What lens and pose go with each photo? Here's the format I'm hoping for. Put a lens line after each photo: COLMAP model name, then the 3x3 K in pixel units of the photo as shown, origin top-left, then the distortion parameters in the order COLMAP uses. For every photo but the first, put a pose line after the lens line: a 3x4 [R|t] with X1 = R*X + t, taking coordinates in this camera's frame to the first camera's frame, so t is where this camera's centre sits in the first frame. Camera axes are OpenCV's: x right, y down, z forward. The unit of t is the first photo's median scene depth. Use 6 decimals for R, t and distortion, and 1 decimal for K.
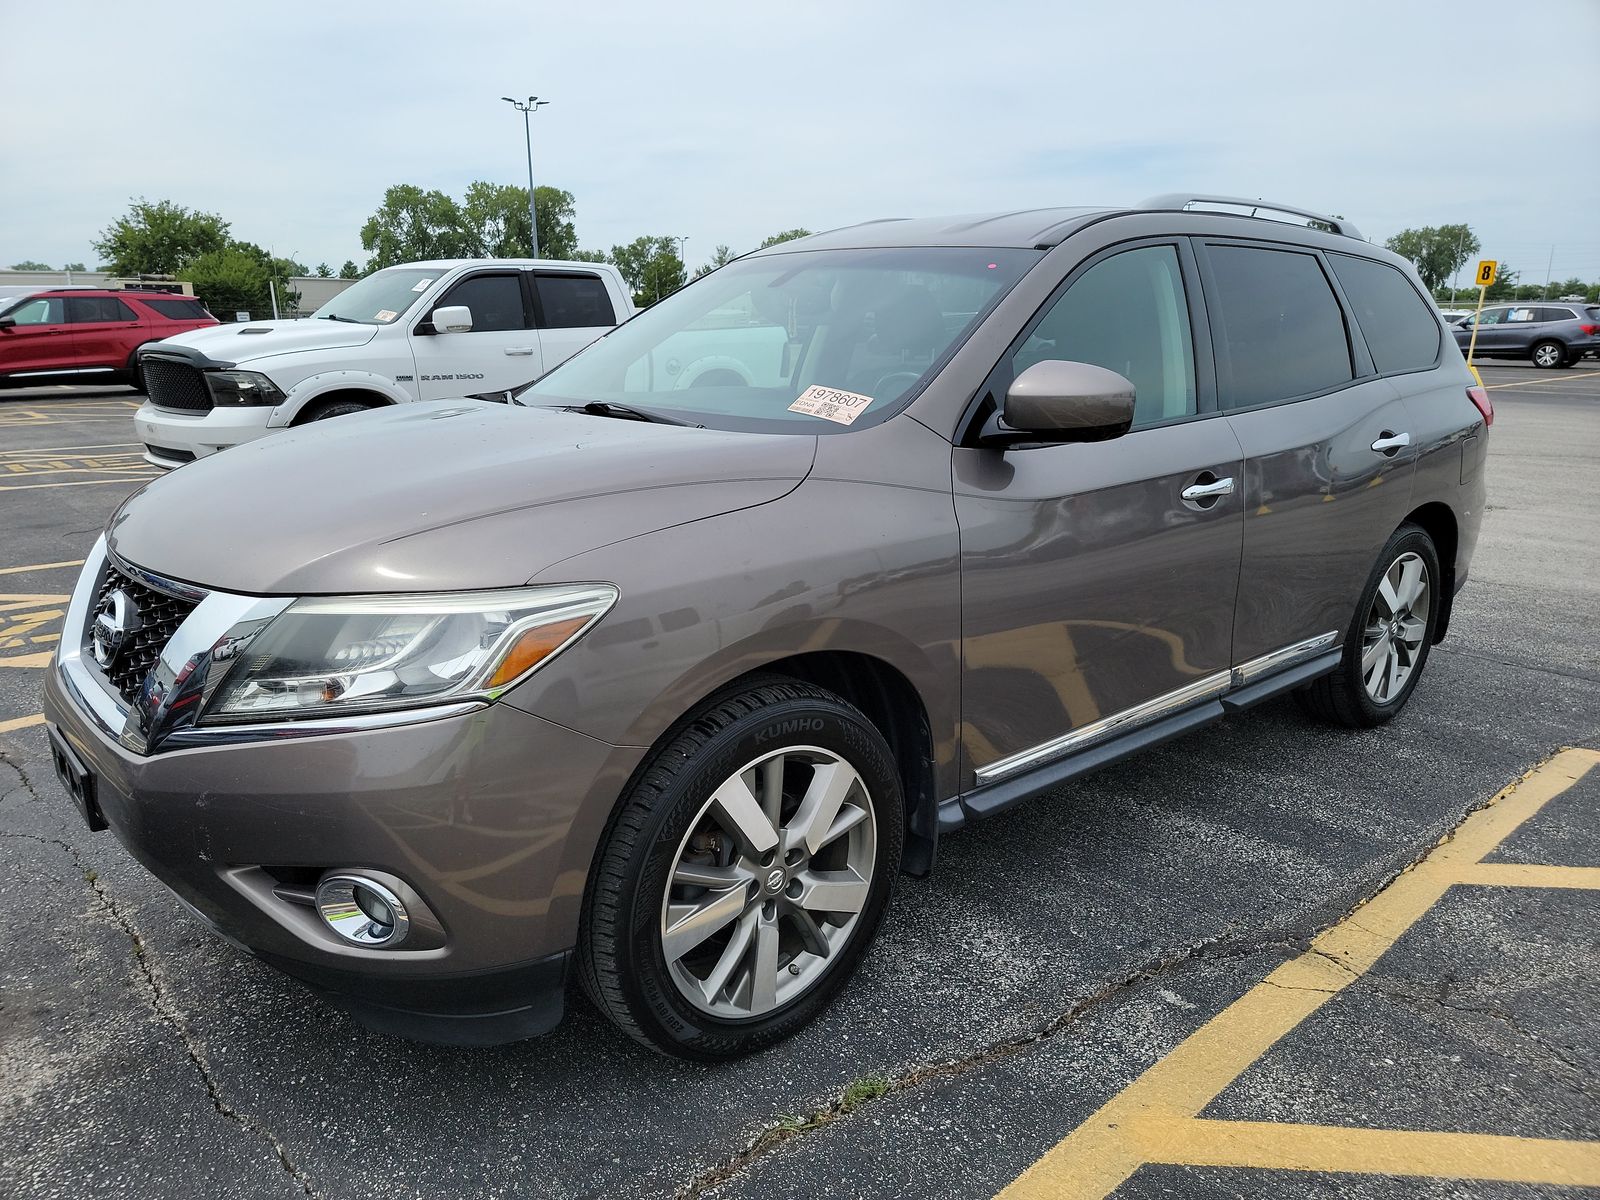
lens RADIAL K [[1127.6, 0, 800.0], [0, 1127.6, 600.0], [0, 0, 1]] dist [0.055184, -0.039815]
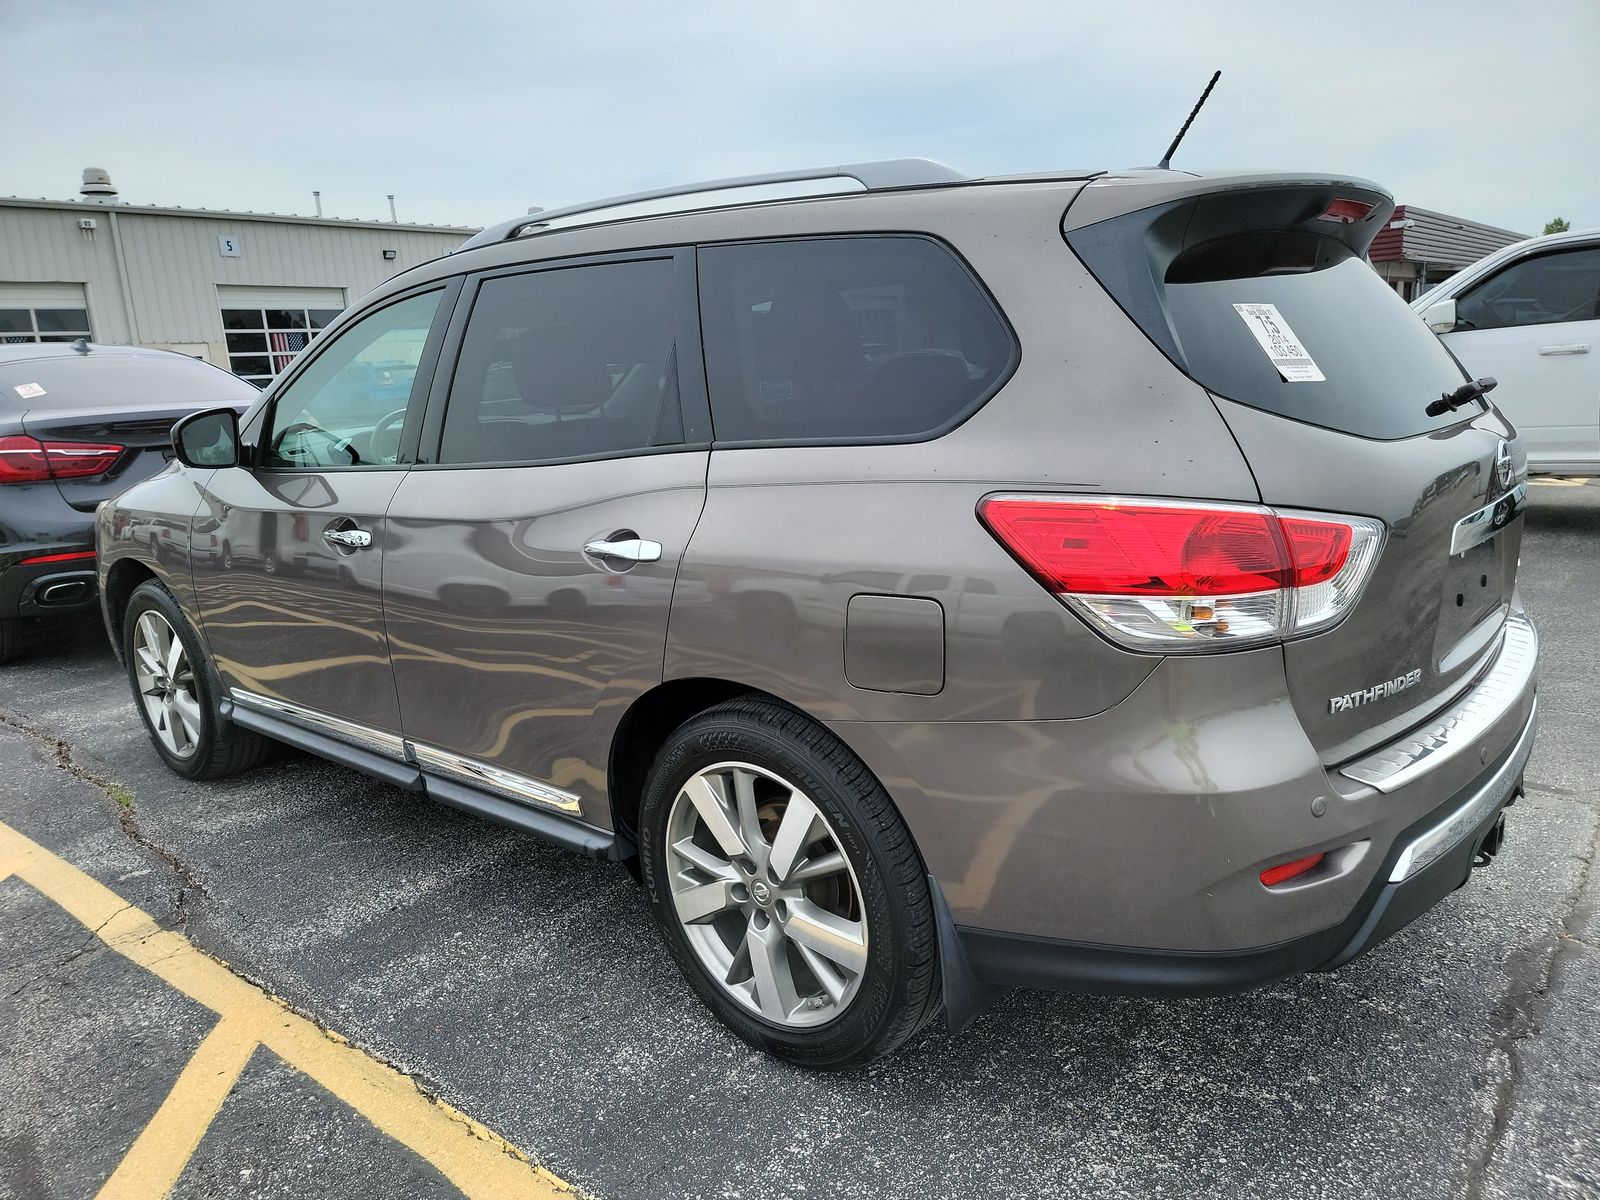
lens RADIAL K [[1144.9, 0, 807.5], [0, 1144.9, 601.6], [0, 0, 1]] dist [0.046892, -0.003529]
pose [[0.124976, 0.187212, -0.974337, 1.389835], [-0.175828, 0.970672, 0.163954, -0.278857], [0.976456, 0.150826, 0.154228, 1.208737]]
